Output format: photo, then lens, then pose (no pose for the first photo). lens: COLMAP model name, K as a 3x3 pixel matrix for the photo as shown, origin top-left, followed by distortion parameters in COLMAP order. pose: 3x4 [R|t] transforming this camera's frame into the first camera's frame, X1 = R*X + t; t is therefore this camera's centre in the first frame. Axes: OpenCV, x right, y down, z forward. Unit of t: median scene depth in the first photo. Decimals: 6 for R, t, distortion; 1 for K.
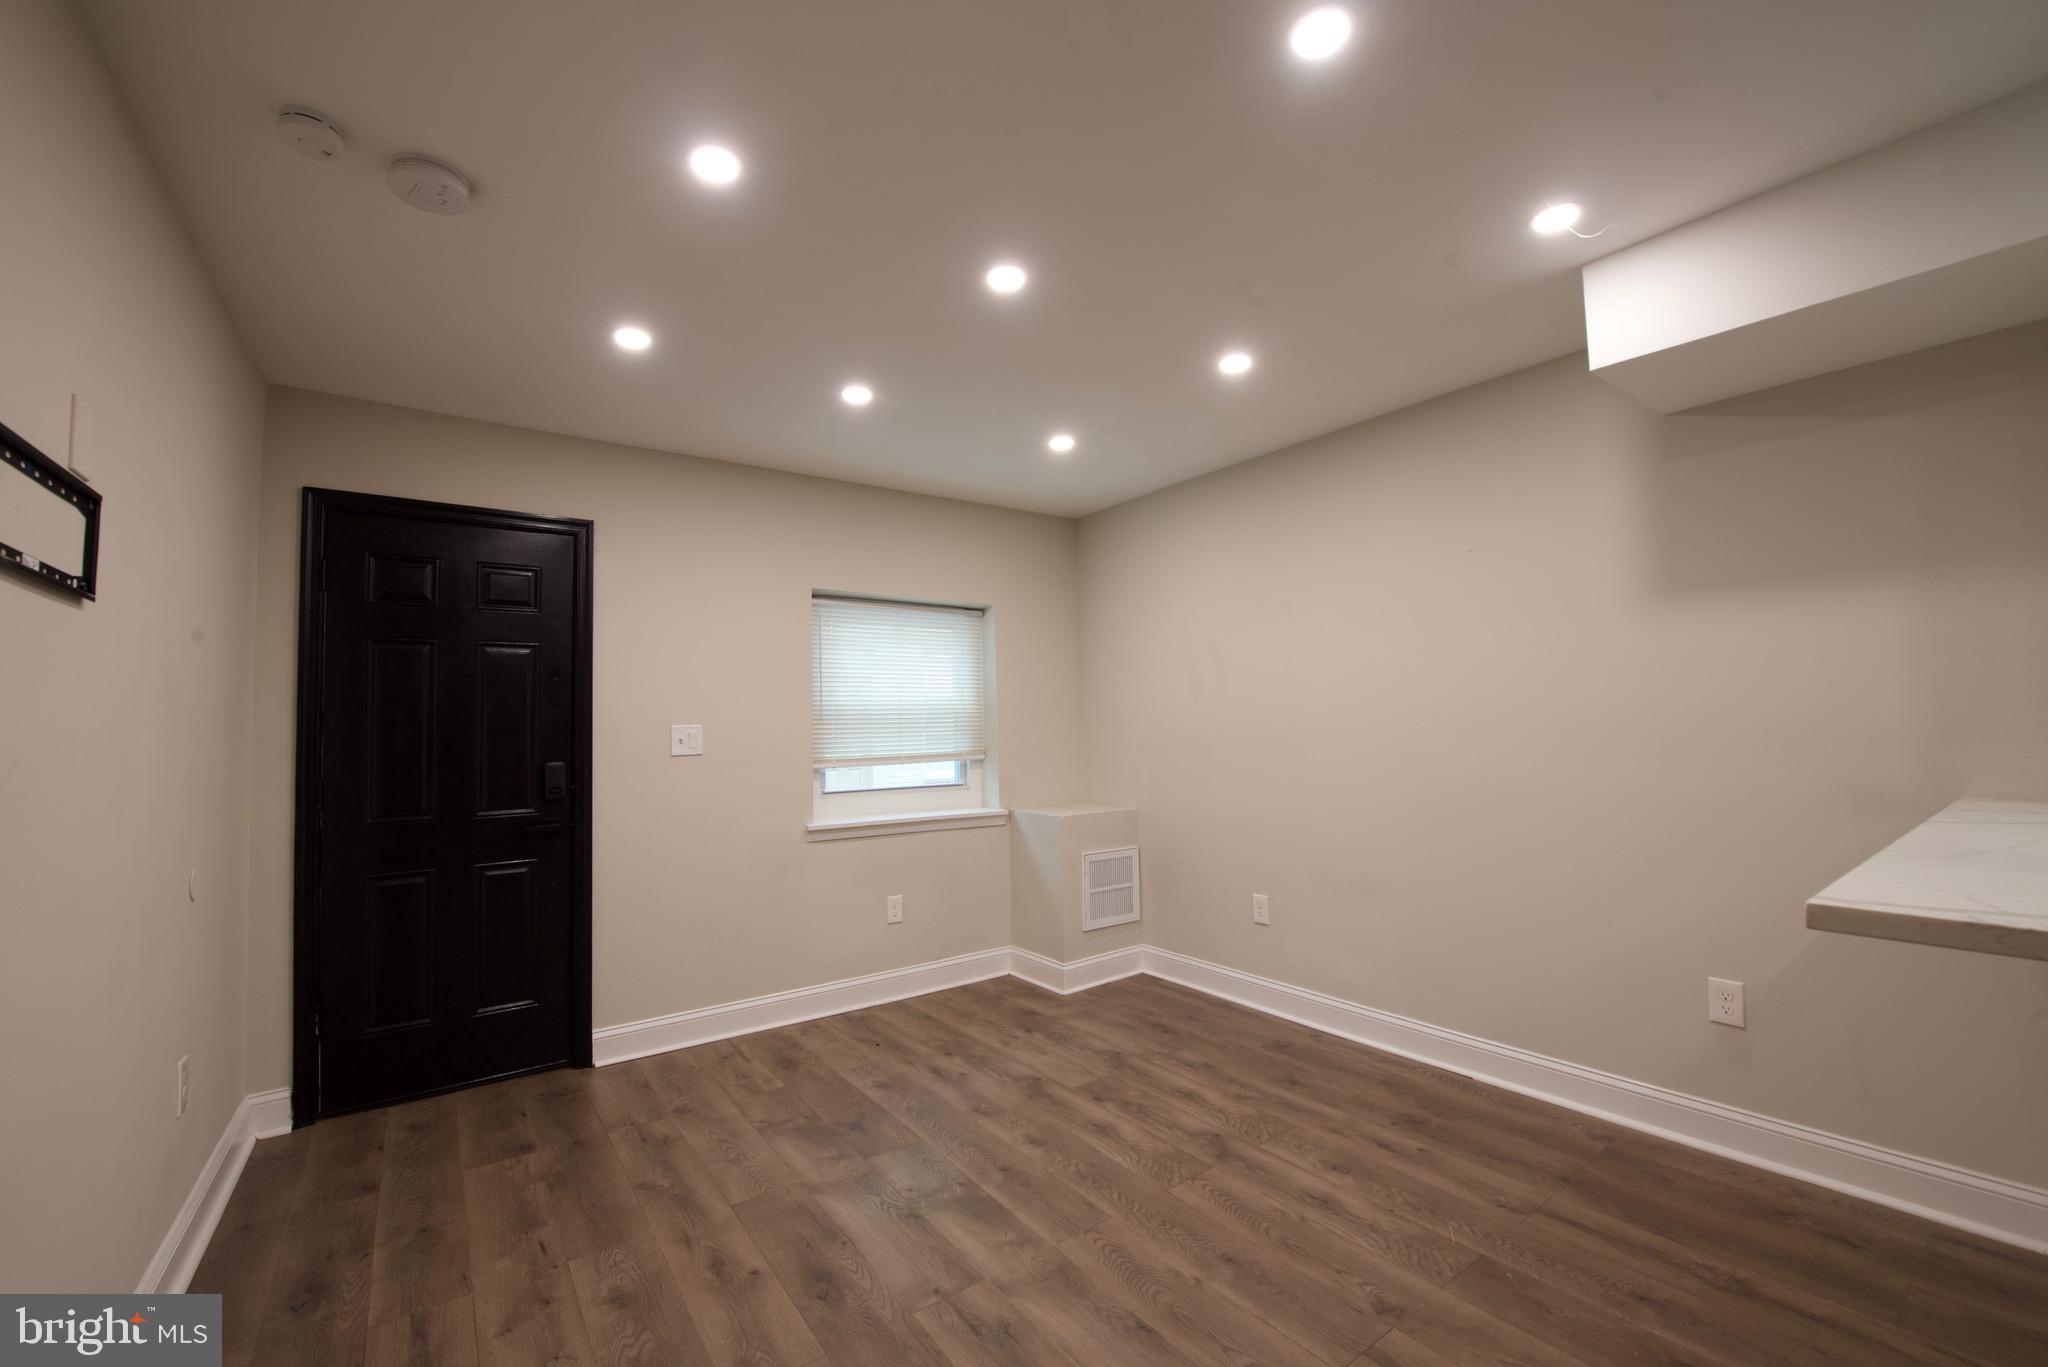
lens RADIAL K [[816.9, 0, 1010.8], [0, 816.9, 688.2], [0, 0, 1]] dist [-0.014880, -0.003539]
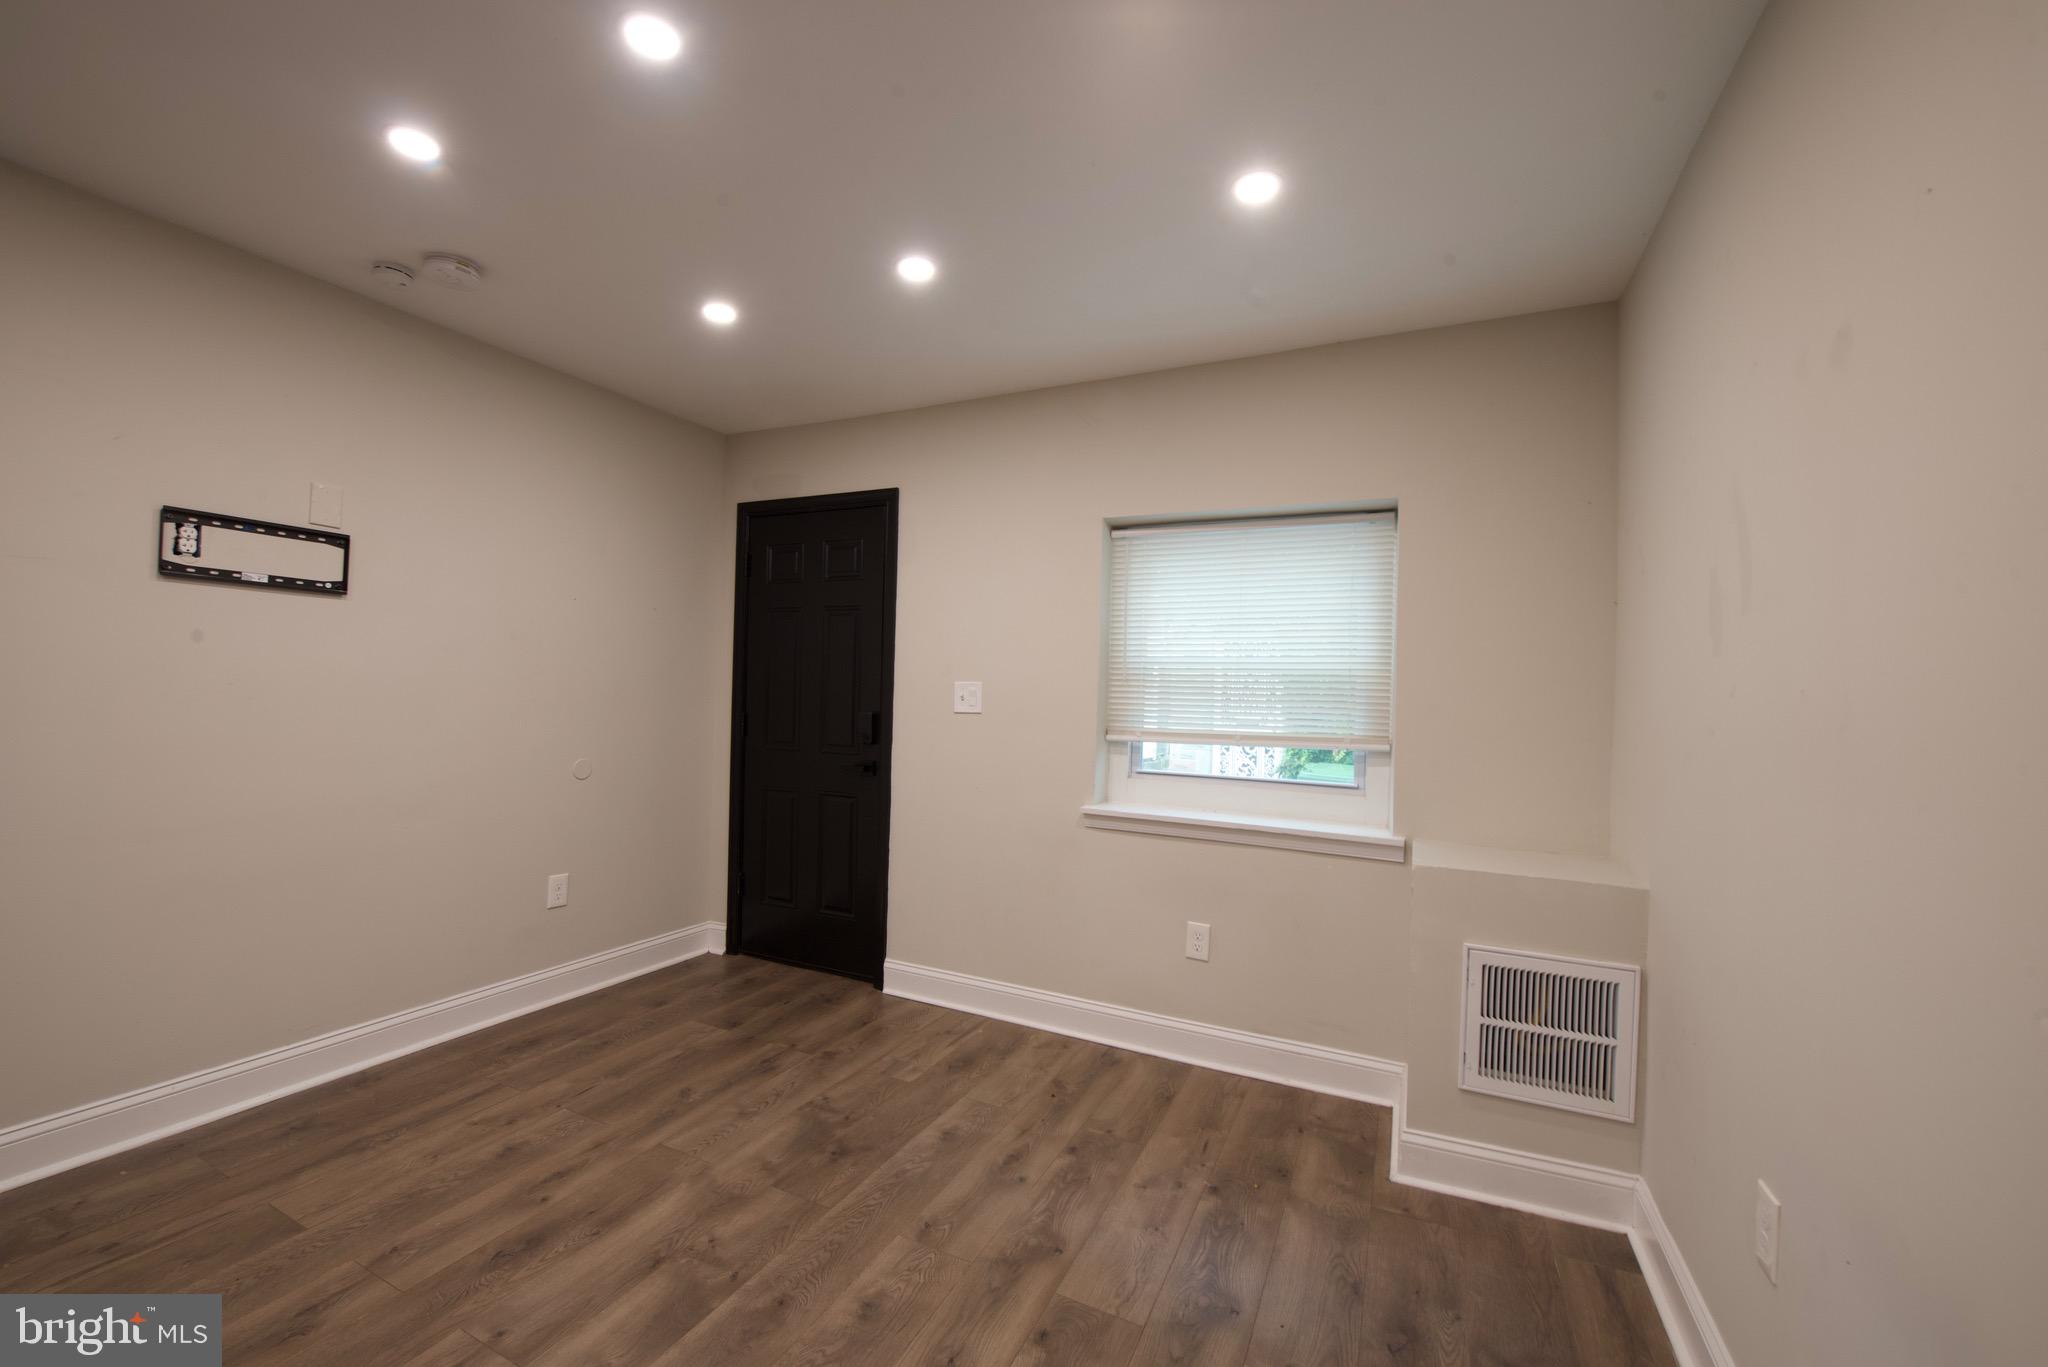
lens RADIAL K [[816.9, 0, 1010.8], [0, 816.9, 688.2], [0, 0, 1]] dist [-0.014880, -0.003539]
pose [[0.476900, 0.025916, -0.878575, 0.514430], [0.005971, 0.999447, 0.032722, 0.022893], [0.878937, -0.020851, 0.476481, 0.627147]]
